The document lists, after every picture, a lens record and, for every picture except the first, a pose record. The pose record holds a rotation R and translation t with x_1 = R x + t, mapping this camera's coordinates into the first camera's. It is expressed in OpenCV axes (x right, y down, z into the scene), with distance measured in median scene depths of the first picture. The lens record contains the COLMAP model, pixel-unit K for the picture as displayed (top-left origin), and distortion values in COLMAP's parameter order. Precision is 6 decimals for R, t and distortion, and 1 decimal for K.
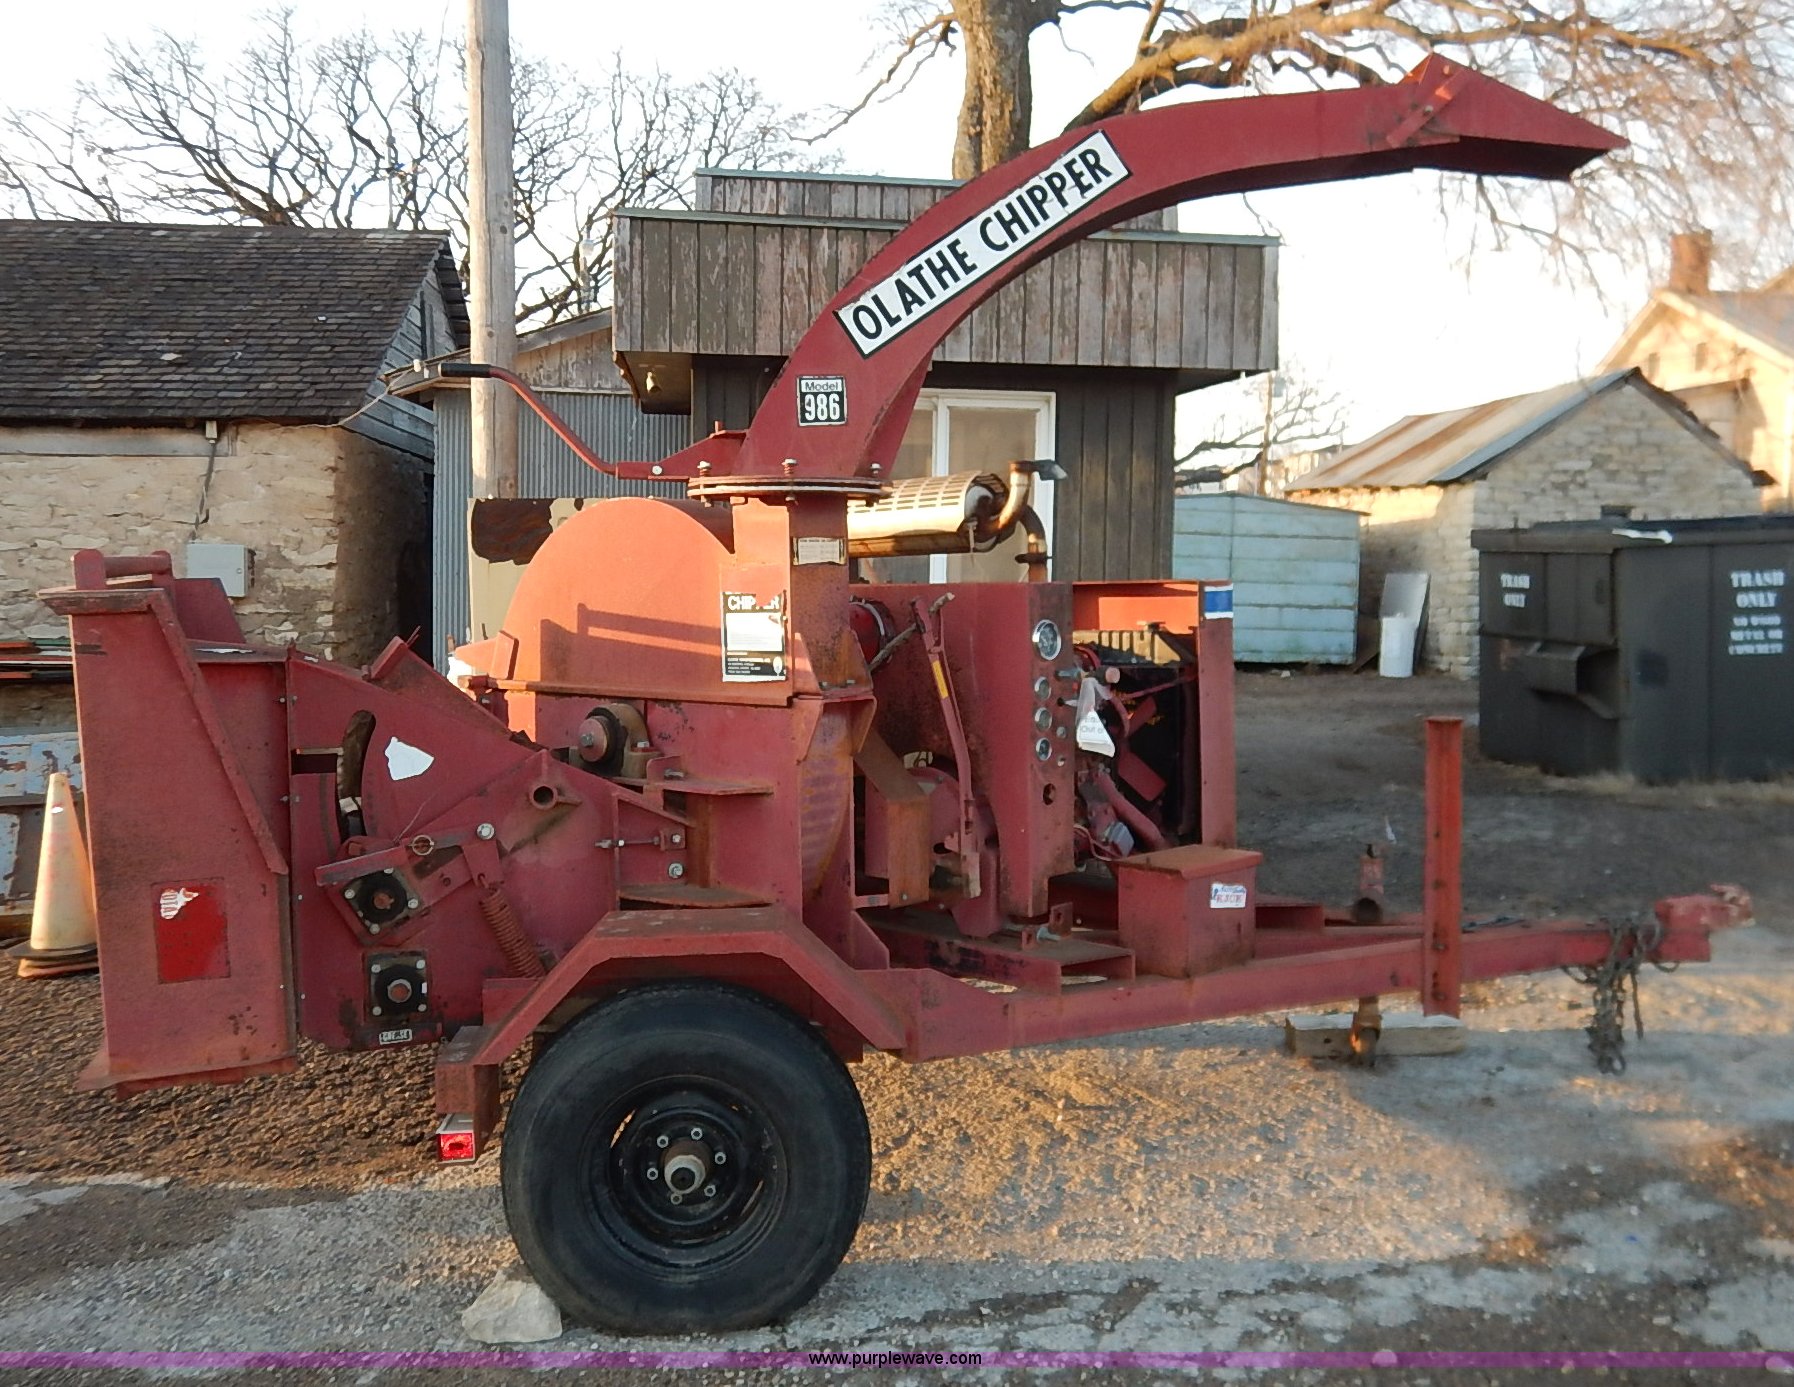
lens RADIAL K [[1641.4, 0, 894.7], [0, 1641.4, 675.5], [0, 0, 1]] dist [0.003939, 0.006634]
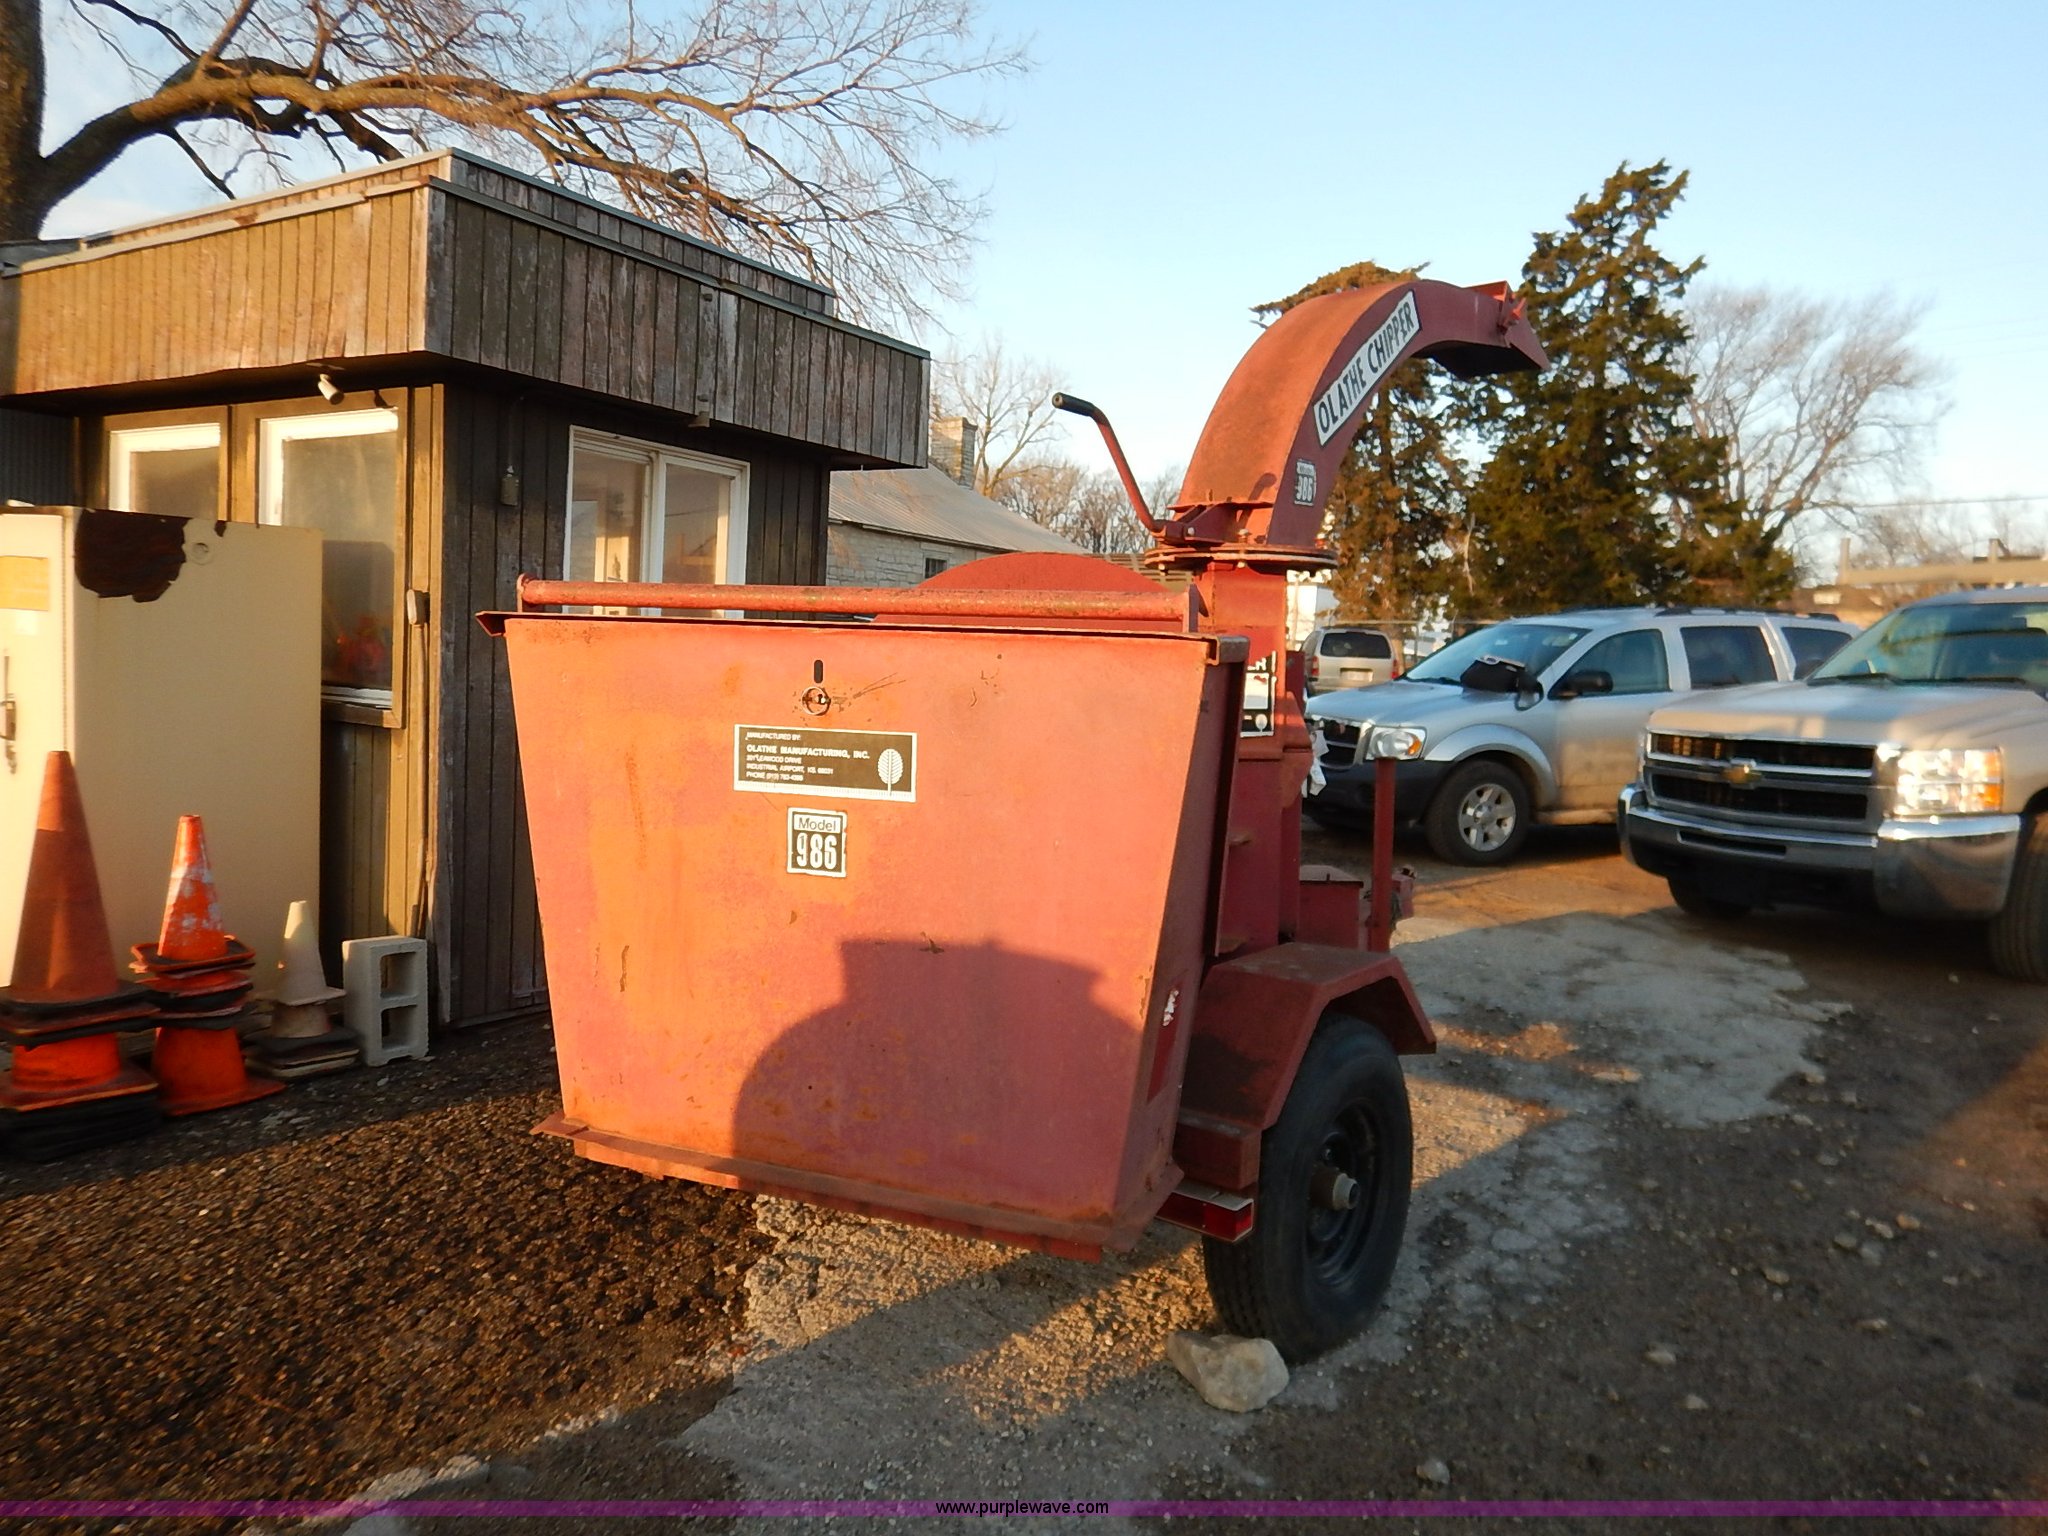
lens RADIAL K [[1485.3, 0, 1024.0], [0, 1485.3, 768.0], [0, 0, 1]] dist [0.005110, 0.001331]
pose [[0.650228, -0.033443, 0.759003, -0.894487], [0.019733, 0.999437, 0.027132, -0.005259], [-0.759483, -0.002665, 0.650522, 0.467909]]
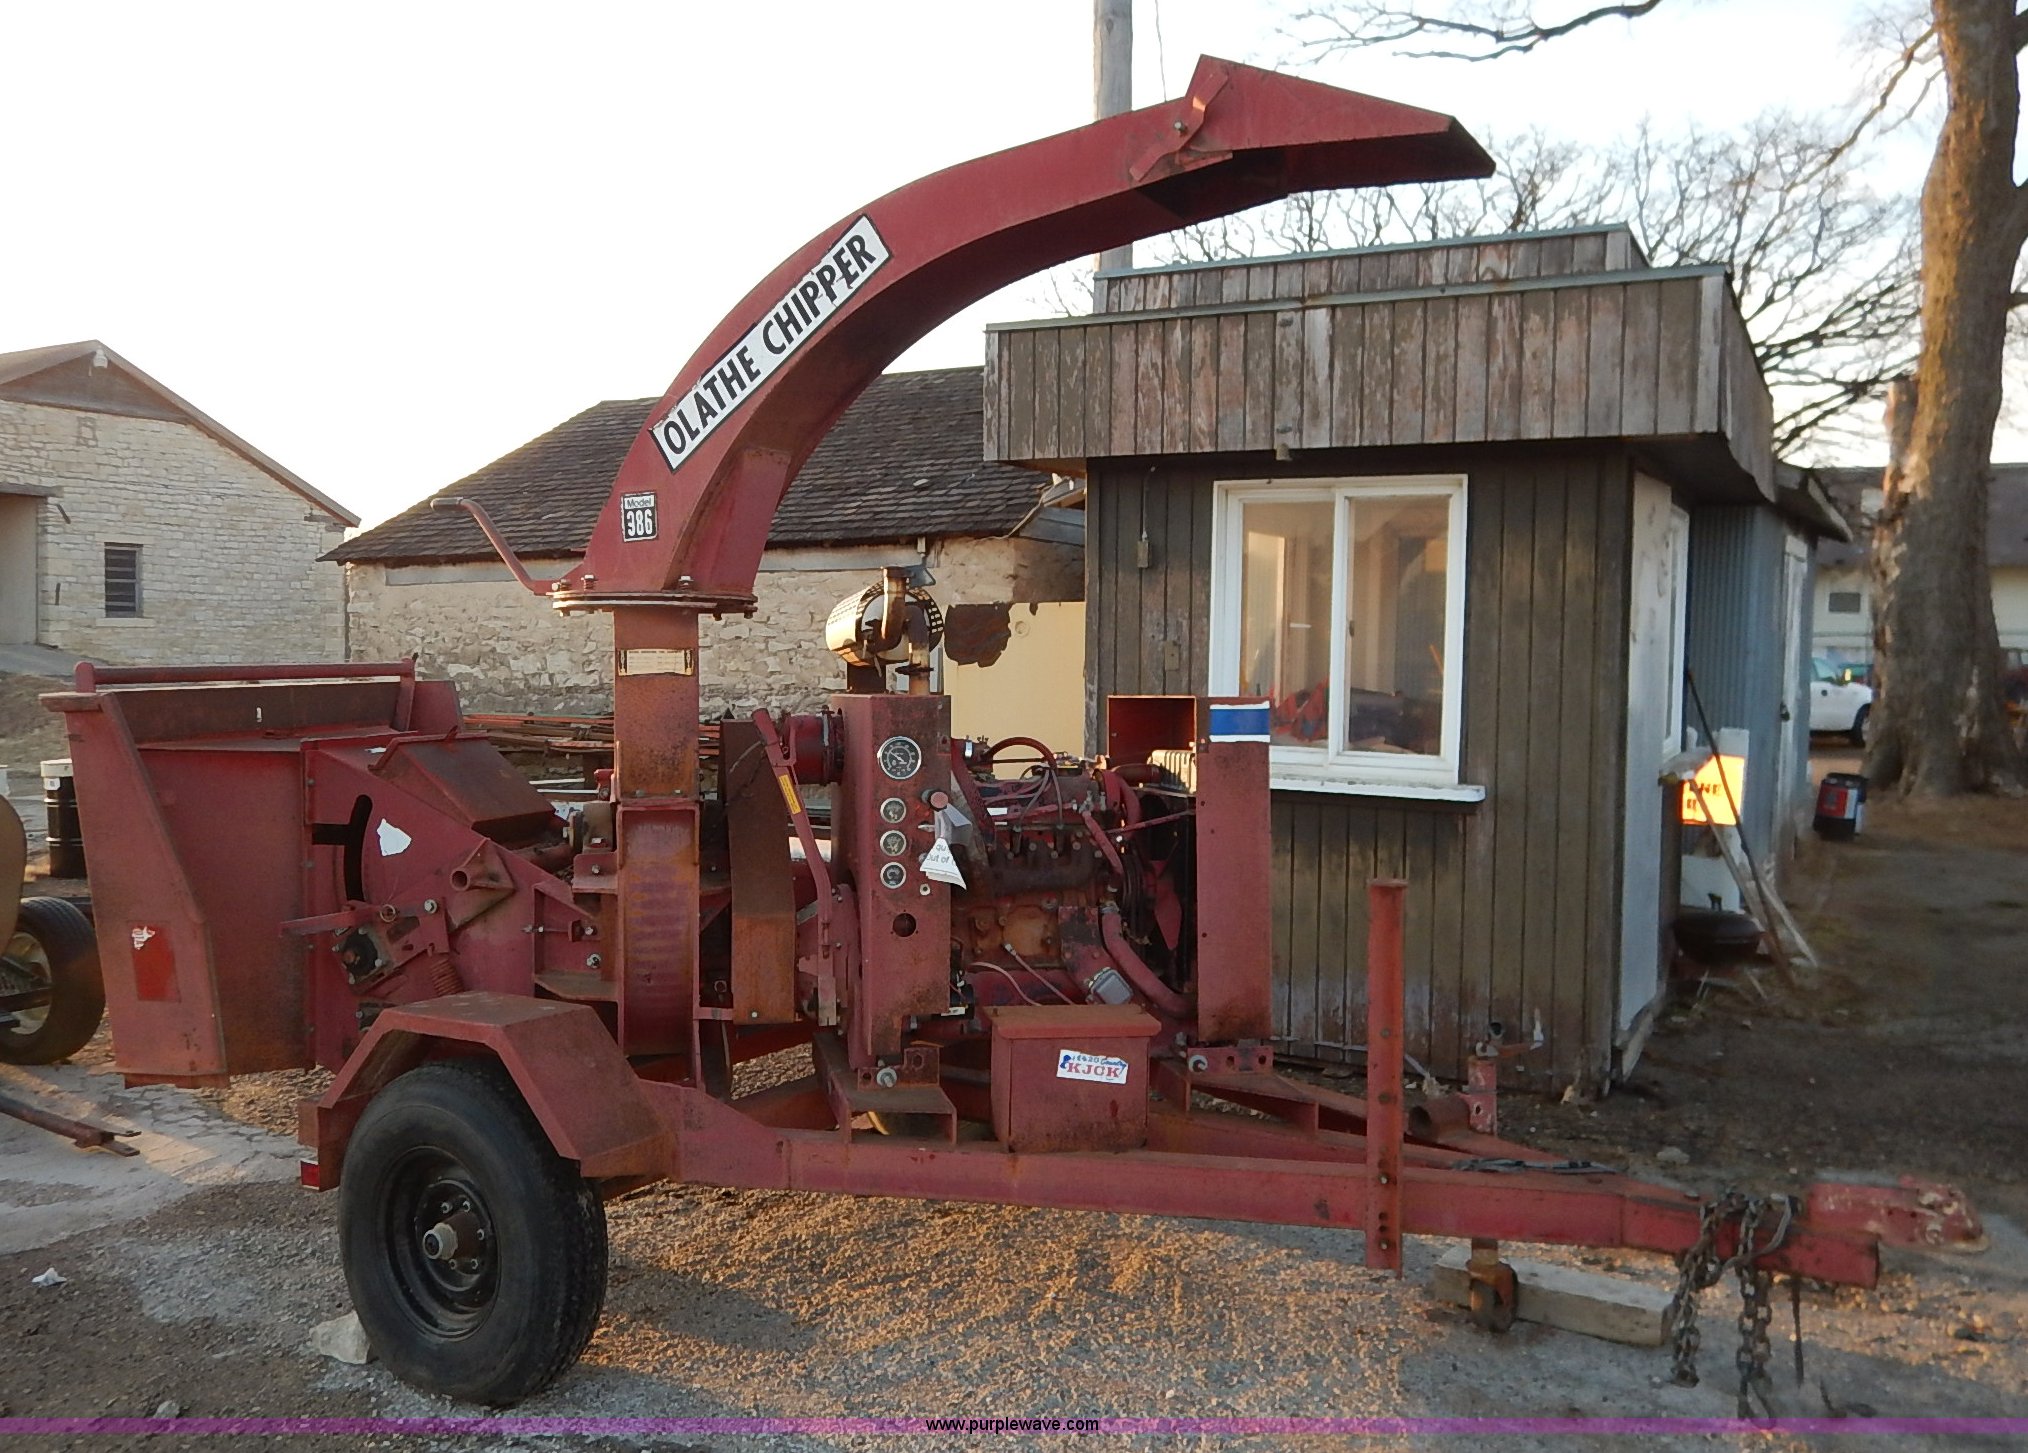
lens RADIAL K [[1632.4, 0, 987.6], [0, 1632.4, 701.0], [0, 0, 1]] dist [-0.010023, 0.004734]
pose [[0.816728, 0.020014, -0.576676, 0.690797], [-0.044150, 0.998636, -0.027871, -0.031989], [0.575331, 0.048223, 0.816498, 0.284724]]
